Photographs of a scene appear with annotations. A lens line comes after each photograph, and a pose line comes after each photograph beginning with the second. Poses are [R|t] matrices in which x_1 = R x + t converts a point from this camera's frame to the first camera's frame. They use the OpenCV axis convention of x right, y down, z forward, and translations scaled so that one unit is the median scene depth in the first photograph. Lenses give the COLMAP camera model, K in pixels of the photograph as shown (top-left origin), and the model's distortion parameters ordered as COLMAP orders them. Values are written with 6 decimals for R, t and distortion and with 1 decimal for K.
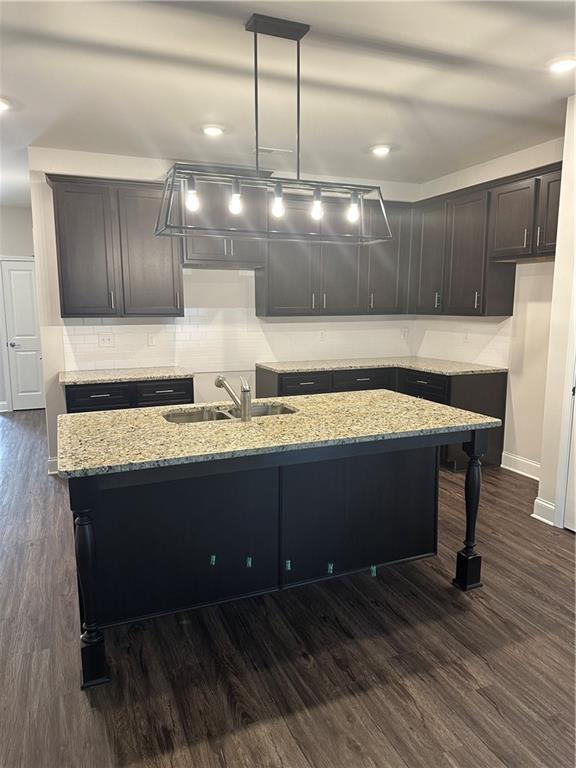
lens RADIAL K [[544.5, 0, 288.0], [0, 544.5, 384.0], [0, 0, 1]] dist [0.001370, 0.001302]
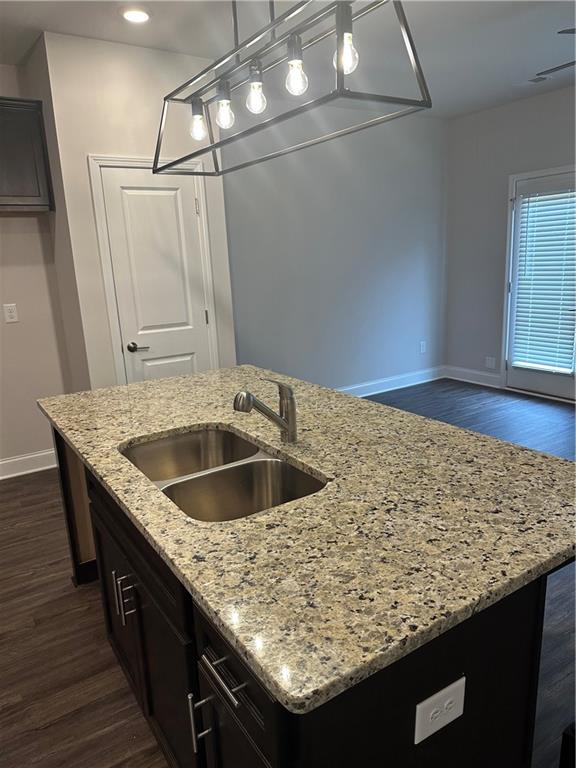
lens RADIAL K [[544.5, 0, 288.0], [0, 544.5, 384.0], [0, 0, 1]] dist [0.001370, 0.001302]
pose [[-0.165088, -0.225402, 0.960177, -0.593450], [0.199601, 0.945755, 0.256335, -0.138813], [-0.965870, 0.233970, -0.111142, 0.932531]]
